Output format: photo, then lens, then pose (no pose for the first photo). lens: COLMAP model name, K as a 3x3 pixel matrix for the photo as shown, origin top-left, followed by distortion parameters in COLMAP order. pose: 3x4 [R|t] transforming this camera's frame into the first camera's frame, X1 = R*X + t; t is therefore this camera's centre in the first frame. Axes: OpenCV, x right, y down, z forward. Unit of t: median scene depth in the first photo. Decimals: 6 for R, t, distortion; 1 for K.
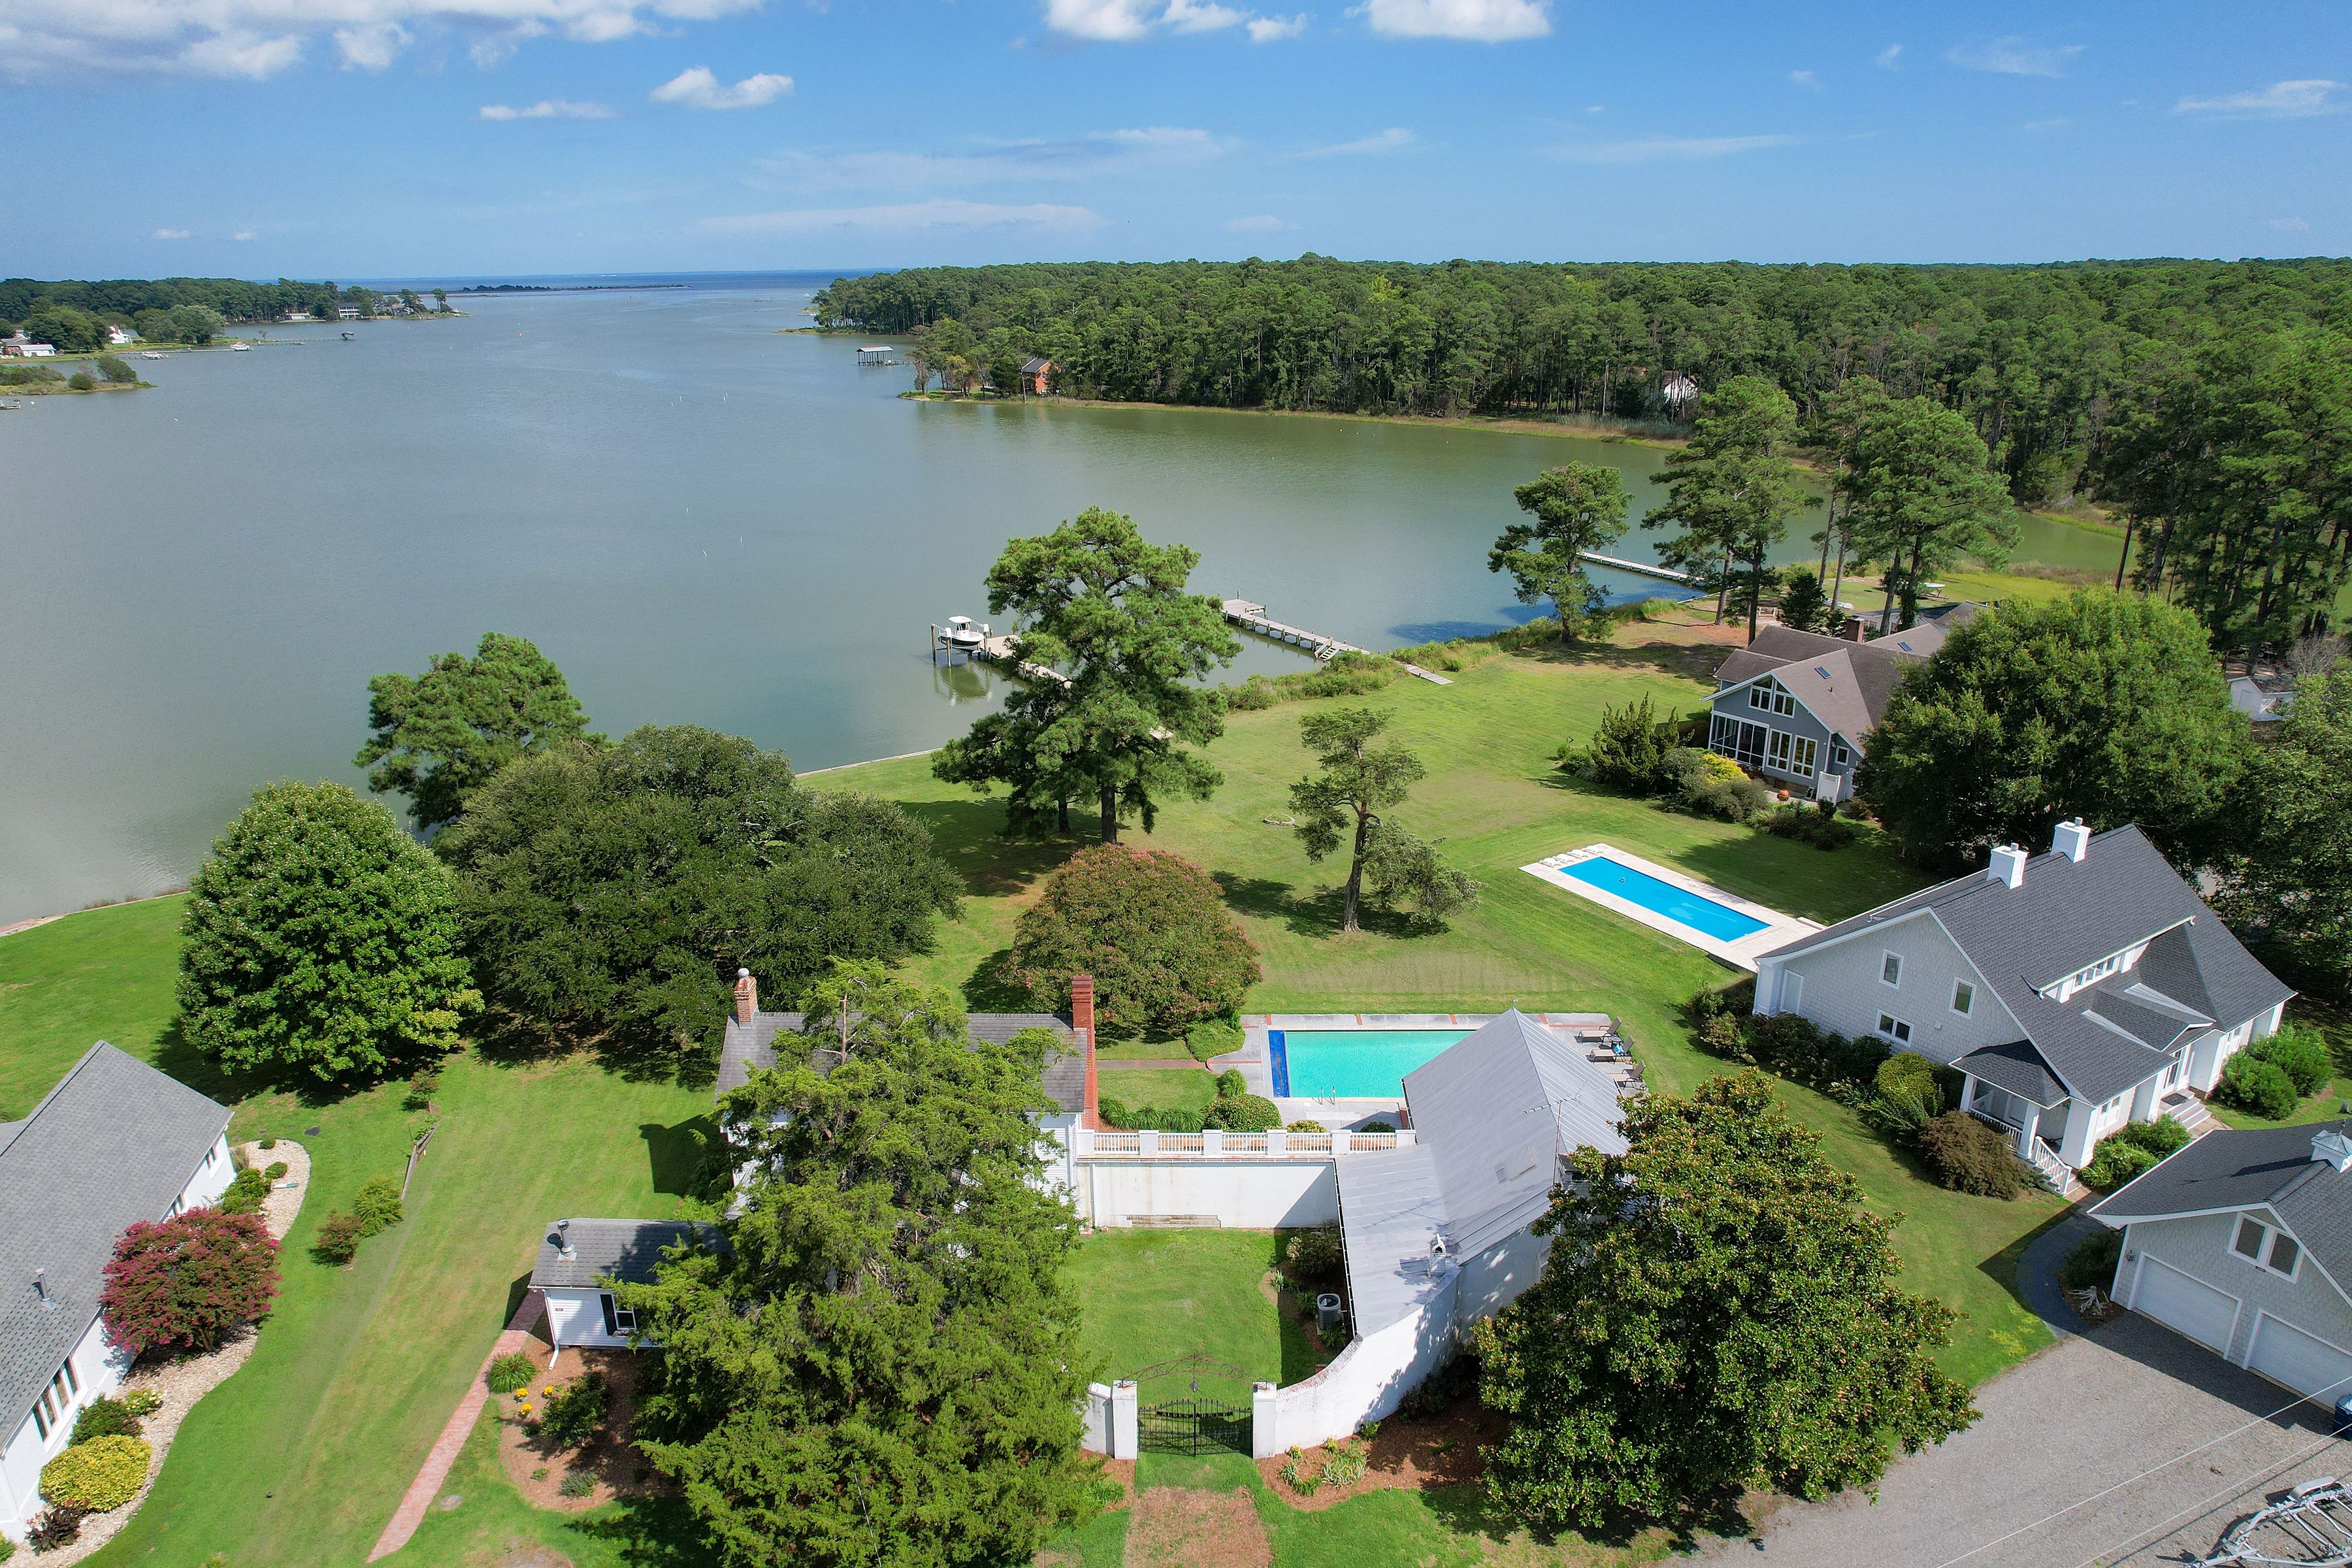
lens RADIAL K [[1513.7, 0, 1187.5], [0, 1513.7, 770.1], [0, 0, 1]] dist [-0.075900, 0.067801]
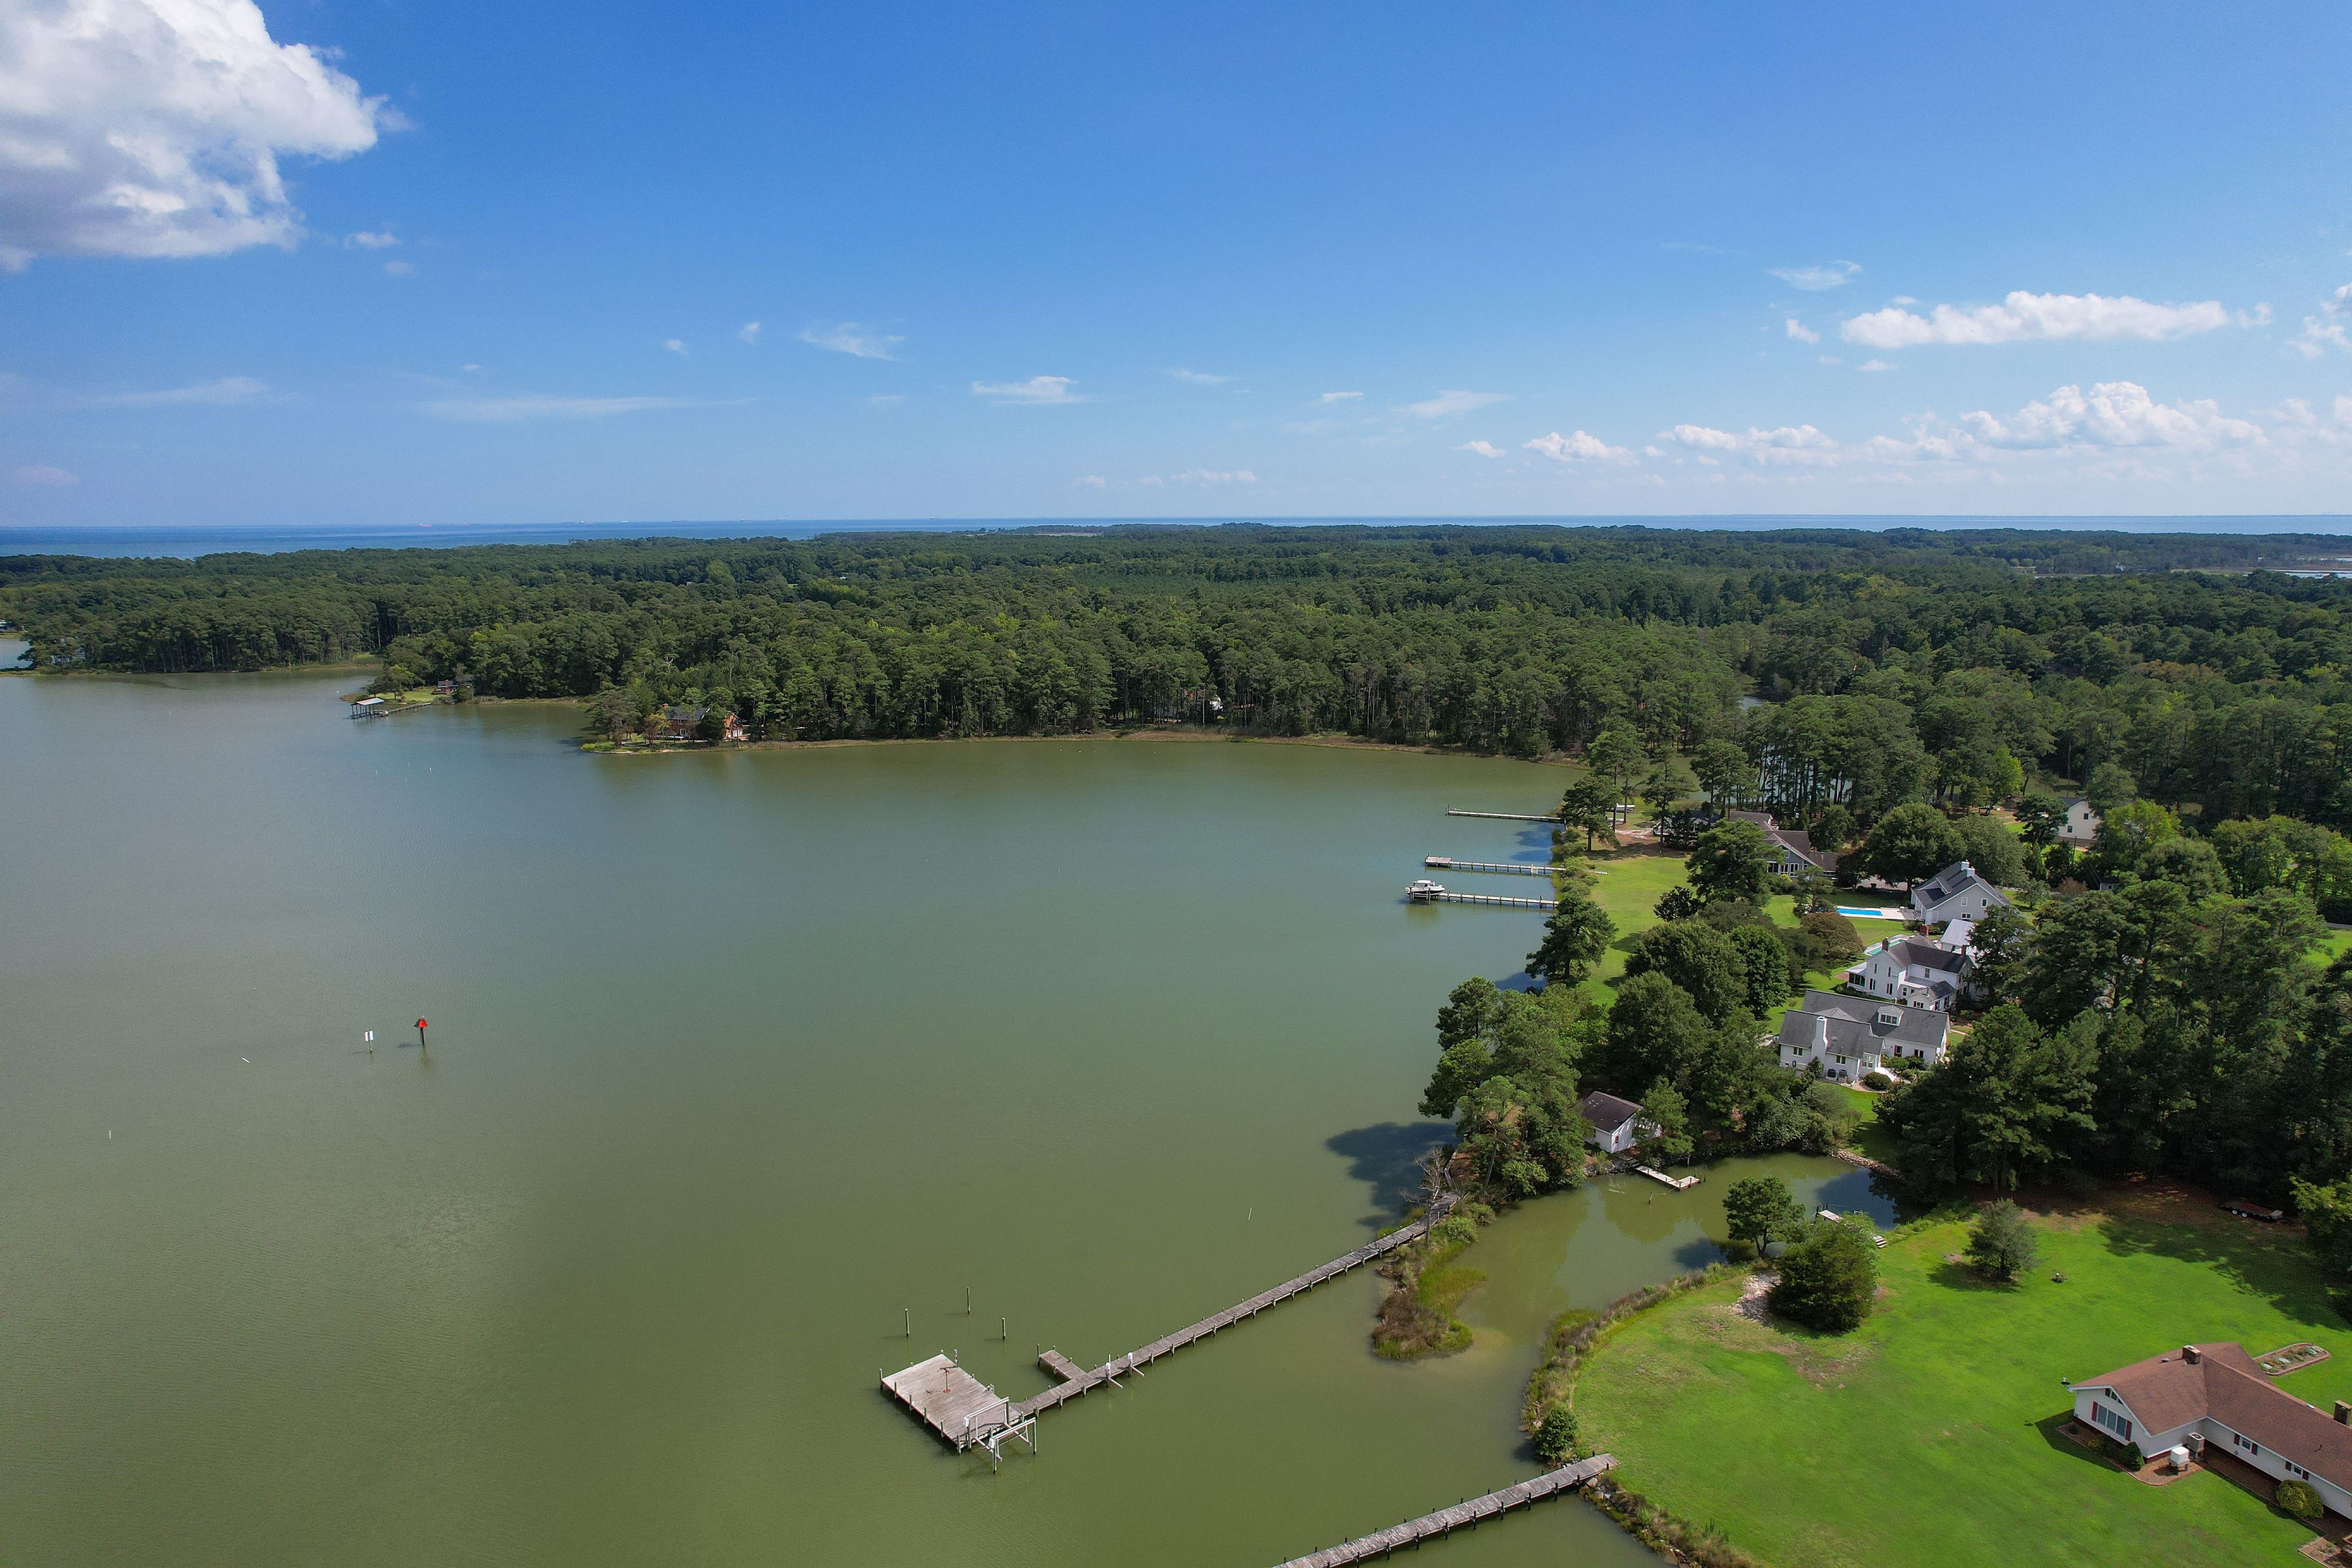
lens RADIAL K [[1513.7, 0, 1186.6], [0, 1513.7, 797.4], [0, 0, 1]] dist [-0.075900, 0.067801]
pose [[0.763558, -0.116392, 0.635163, -2.342788], [0.204792, 0.976493, -0.067250, -0.194091], [-0.612405, 0.181425, 0.769445, -0.560763]]
